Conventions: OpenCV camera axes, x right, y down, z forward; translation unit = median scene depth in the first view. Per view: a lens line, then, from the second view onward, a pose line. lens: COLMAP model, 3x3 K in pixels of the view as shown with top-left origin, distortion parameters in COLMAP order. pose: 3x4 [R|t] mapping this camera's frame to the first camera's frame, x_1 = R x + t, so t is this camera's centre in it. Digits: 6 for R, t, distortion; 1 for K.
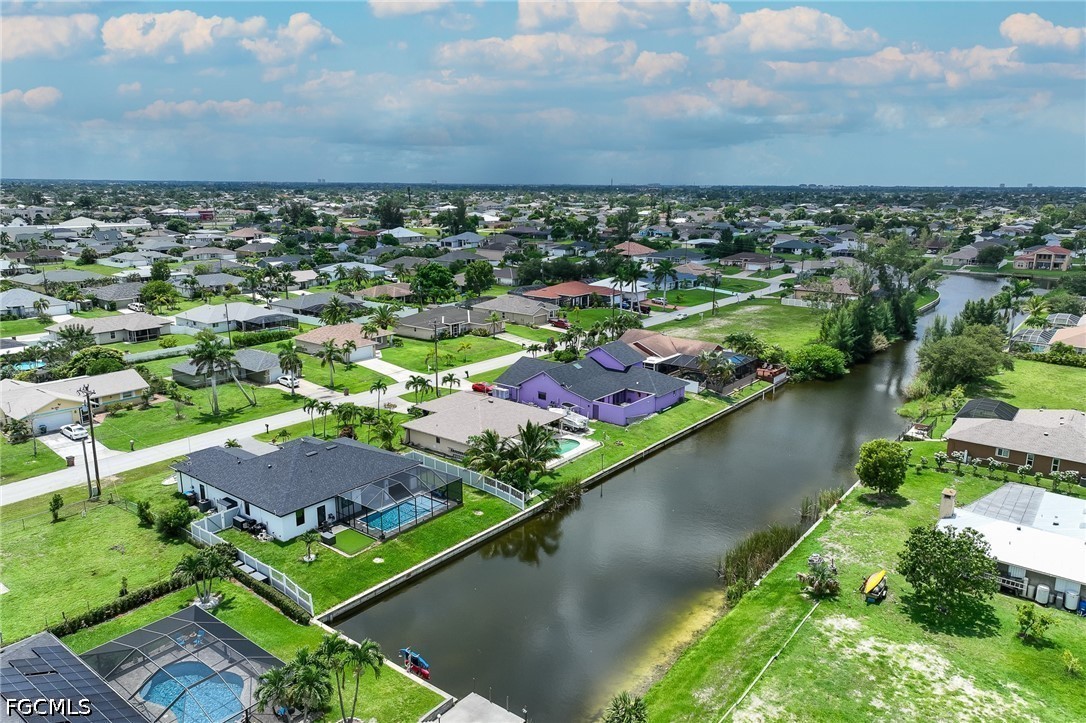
lens RADIAL K [[763.5, 0, 543.0], [0, 763.5, 361.5], [0, 0, 1]] dist [0.019200, 0.001735]
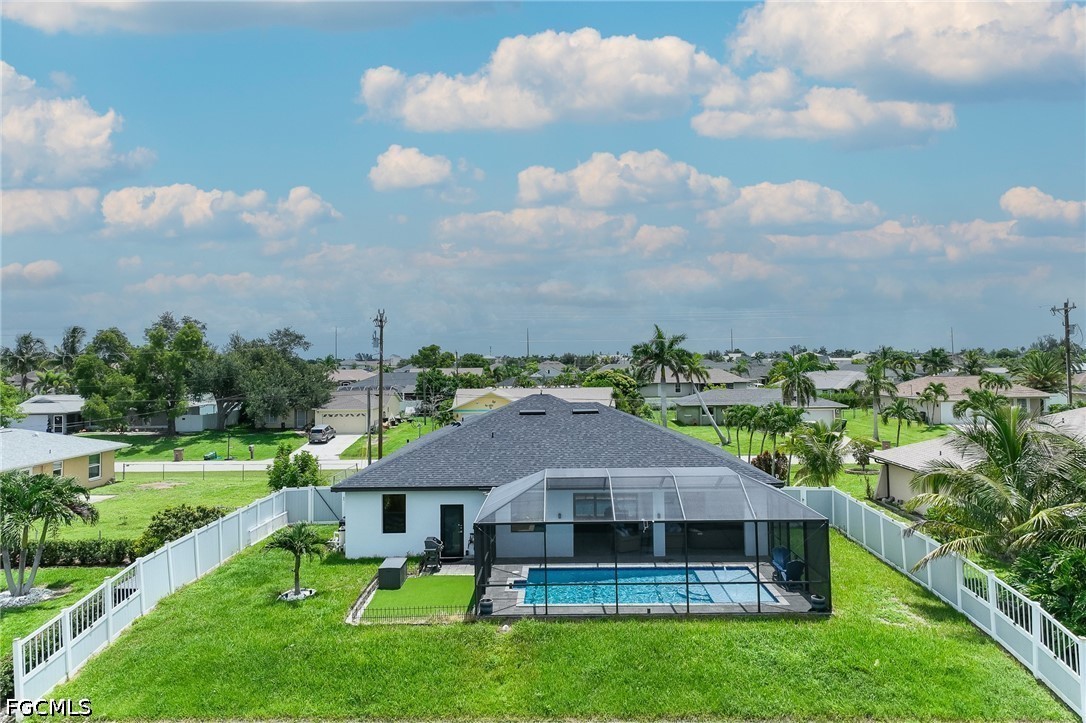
lens RADIAL K [[786.5, 0, 543.1], [0, 786.5, 319.7], [0, 0, 1]] dist [0.007307, -0.001352]
pose [[0.608559, -0.039448, -0.792527, 0.067481], [-0.170901, 0.968809, -0.179452, 0.146221], [0.774886, 0.244651, 0.582835, 0.698280]]
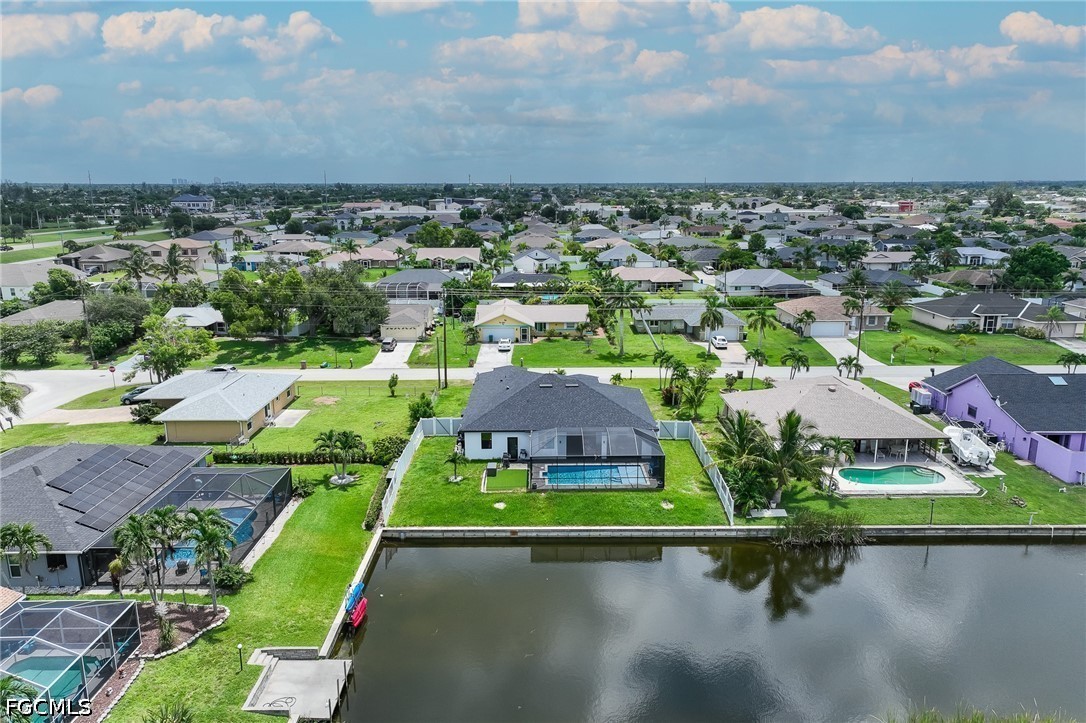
lens RADIAL K [[763.5, 0, 543.0], [0, 763.5, 361.5], [0, 0, 1]] dist [0.019200, 0.001735]
pose [[0.628384, 0.173625, -0.758279, 0.370510], [-0.173712, 0.981478, 0.080777, 0.018608], [0.758259, 0.080963, 0.646906, 0.390133]]
